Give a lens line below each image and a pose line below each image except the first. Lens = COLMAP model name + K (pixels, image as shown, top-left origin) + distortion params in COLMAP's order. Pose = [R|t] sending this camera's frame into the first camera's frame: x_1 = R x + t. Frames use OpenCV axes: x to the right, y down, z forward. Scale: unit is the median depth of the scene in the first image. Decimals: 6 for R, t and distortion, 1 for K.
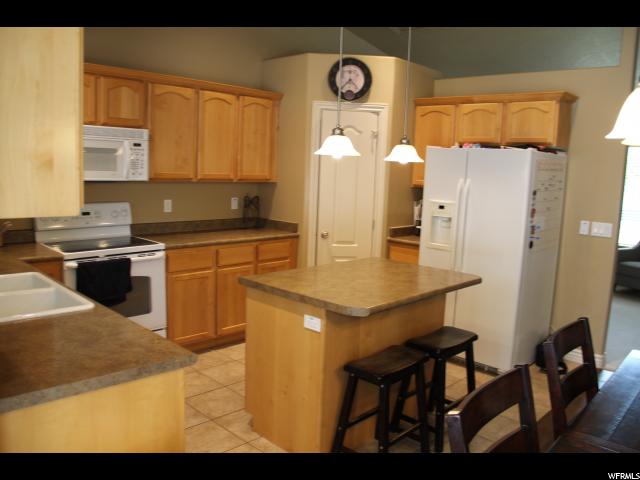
lens RADIAL K [[530.6, 0, 324.0], [0, 530.6, 243.5], [0, 0, 1]] dist [-0.169836, 0.133850]
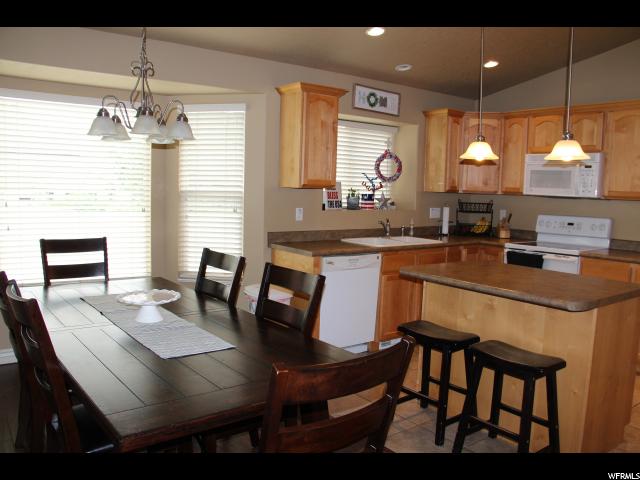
lens RADIAL K [[530.6, 0, 326.5], [0, 530.6, 241.0], [0, 0, 1]] dist [-0.169836, 0.133850]
pose [[-0.152942, 0.053901, -0.986764, 0.801284], [-0.176385, 0.980989, 0.080924, -0.012653], [0.972367, 0.186427, -0.140527, 0.557633]]
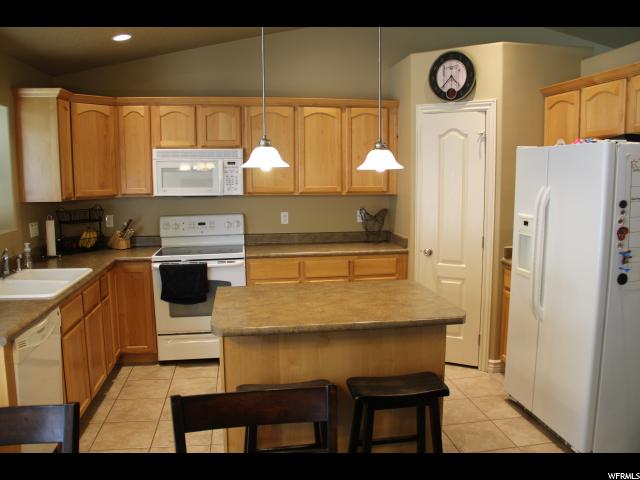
lens RADIAL K [[530.6, 0, 323.8], [0, 530.6, 241.4], [0, 0, 1]] dist [-0.169836, 0.133850]
pose [[0.794758, 0.034691, -0.605934, 0.446312], [-0.049881, 0.998721, -0.008246, -0.020291], [0.604873, 0.036779, 0.795472, 0.201125]]
